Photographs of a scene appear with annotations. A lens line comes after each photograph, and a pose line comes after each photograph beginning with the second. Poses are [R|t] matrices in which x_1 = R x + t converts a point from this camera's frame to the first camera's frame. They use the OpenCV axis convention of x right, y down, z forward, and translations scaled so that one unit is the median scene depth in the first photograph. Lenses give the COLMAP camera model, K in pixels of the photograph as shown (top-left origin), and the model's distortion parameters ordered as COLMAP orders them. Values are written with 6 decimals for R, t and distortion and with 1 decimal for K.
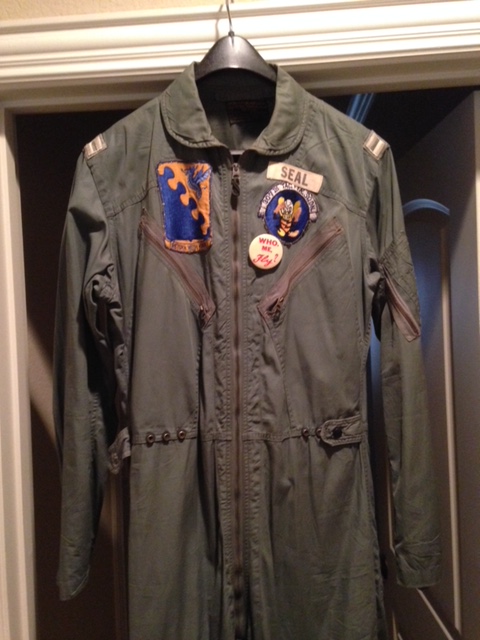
lens RADIAL K [[615.6, 0, 238.4], [0, 615.6, 319.0], [0, 0, 1]] dist [-0.002804, 0.000000]
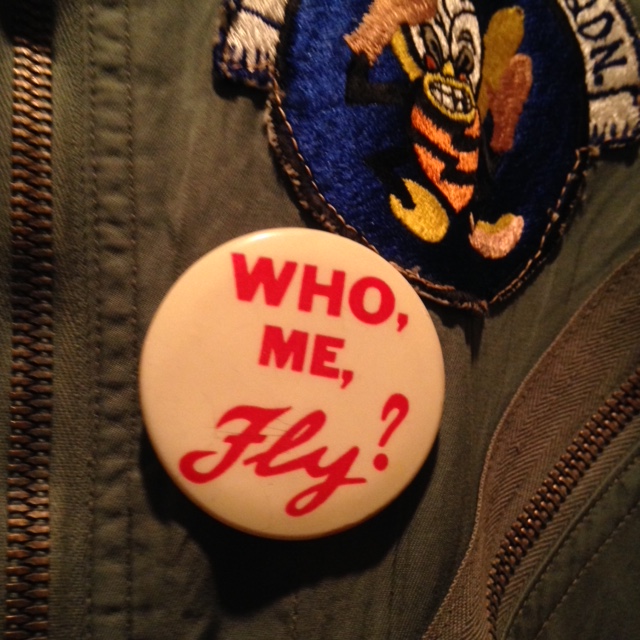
lens RADIAL K [[1206.7, 0, 319.6], [0, 1206.7, 320.4], [0, 0, 1]] dist [0.007965, 0.000000]
pose [[0.996093, -0.031812, 0.082383, 0.030837], [0.043387, 0.988803, -0.142779, -0.087537], [-0.076919, 0.145796, 0.986320, 0.774949]]
